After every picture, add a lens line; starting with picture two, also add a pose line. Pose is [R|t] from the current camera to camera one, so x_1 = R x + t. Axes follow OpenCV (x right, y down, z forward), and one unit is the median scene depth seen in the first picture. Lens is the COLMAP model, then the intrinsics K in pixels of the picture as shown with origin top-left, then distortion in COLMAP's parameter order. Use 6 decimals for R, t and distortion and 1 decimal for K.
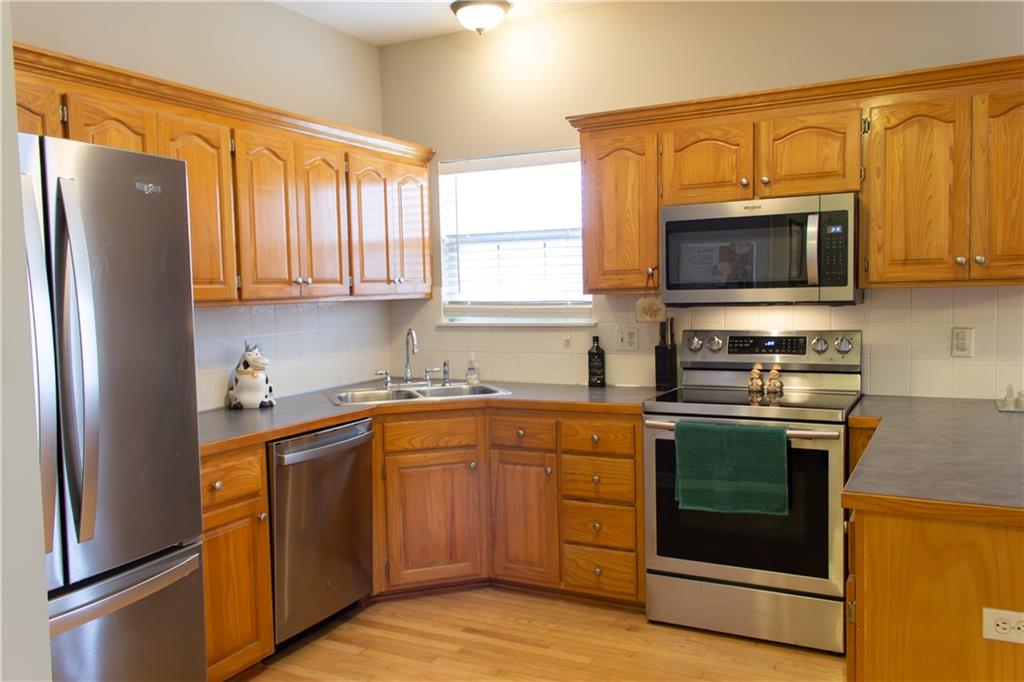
lens RADIAL K [[810.6, 0, 512.0], [0, 810.6, 341.0], [0, 0, 1]] dist [-0.000671, -0.000398]
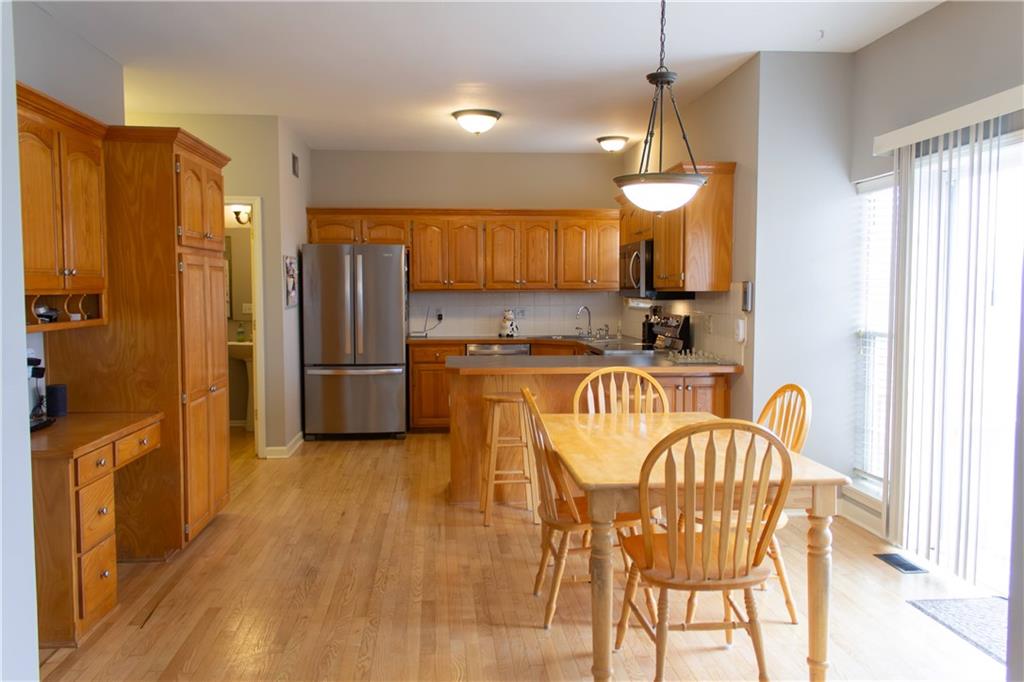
lens RADIAL K [[810.6, 0, 512.0], [0, 810.6, 341.0], [0, 0, 1]] dist [-0.000671, -0.000398]
pose [[0.542662, 0.076443, -0.836465, 1.611691], [-0.064400, 0.996705, 0.049307, -0.019016], [0.837479, 0.027112, 0.545797, -0.241296]]
